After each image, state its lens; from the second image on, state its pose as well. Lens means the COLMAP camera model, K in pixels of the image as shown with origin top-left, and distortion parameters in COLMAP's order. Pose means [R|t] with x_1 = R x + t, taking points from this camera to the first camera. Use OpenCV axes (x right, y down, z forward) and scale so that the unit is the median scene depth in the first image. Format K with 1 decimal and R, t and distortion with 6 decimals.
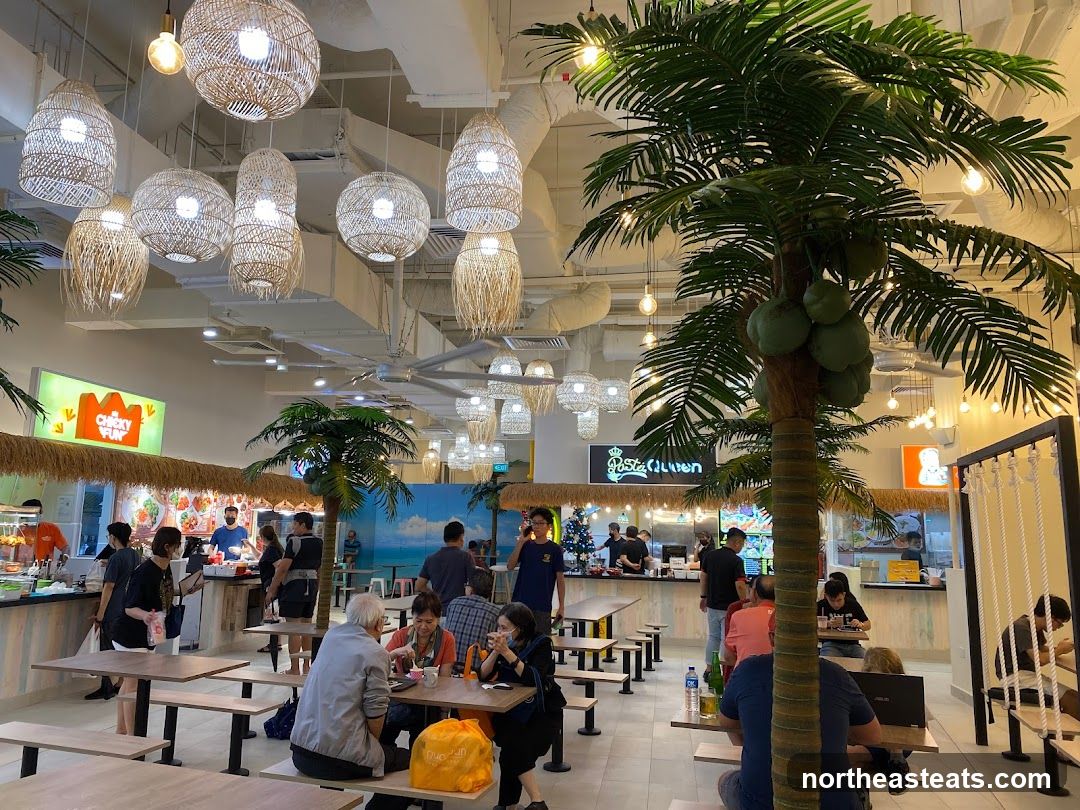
lens RADIAL K [[799.7, 0, 540.0], [0, 799.7, 405.0], [0, 0, 1]] dist [0.055887, -0.024459]
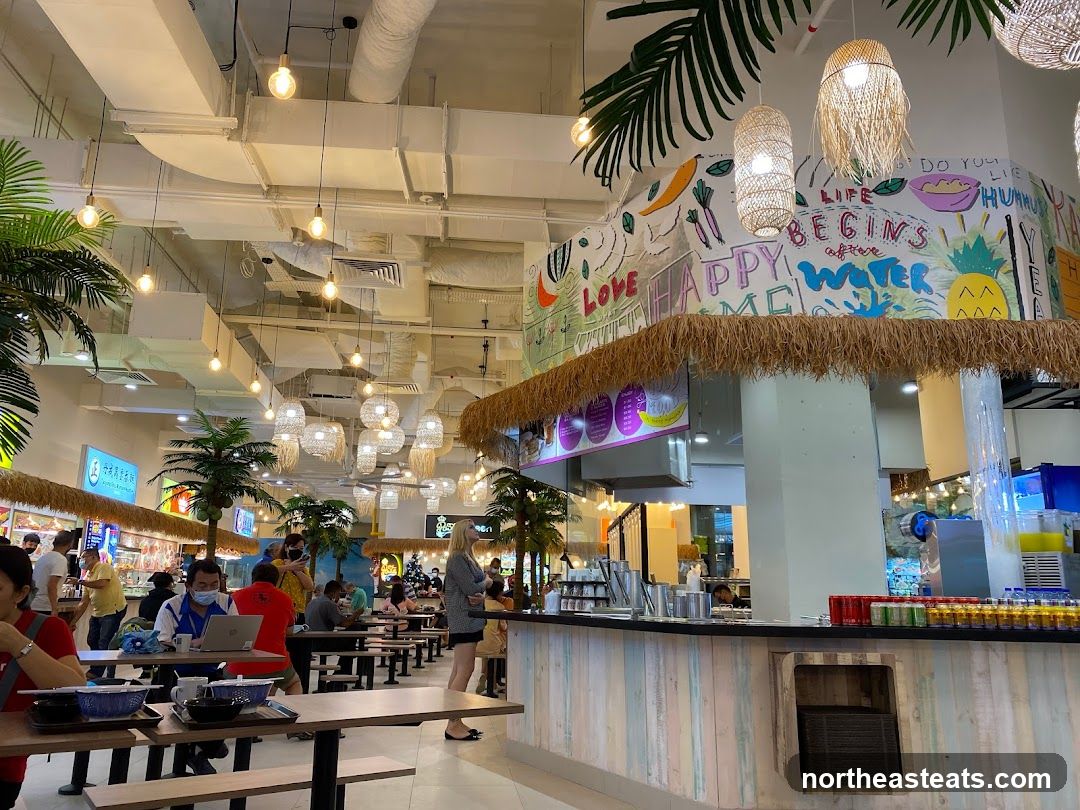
lens RADIAL K [[799.7, 0, 540.0], [0, 799.7, 405.0], [0, 0, 1]] dist [0.055887, -0.024459]
pose [[0.964497, 0.054059, 0.258503, -0.147689], [-0.036429, 0.996702, -0.072513, -0.061895], [-0.261571, 0.060521, 0.963285, -0.641463]]
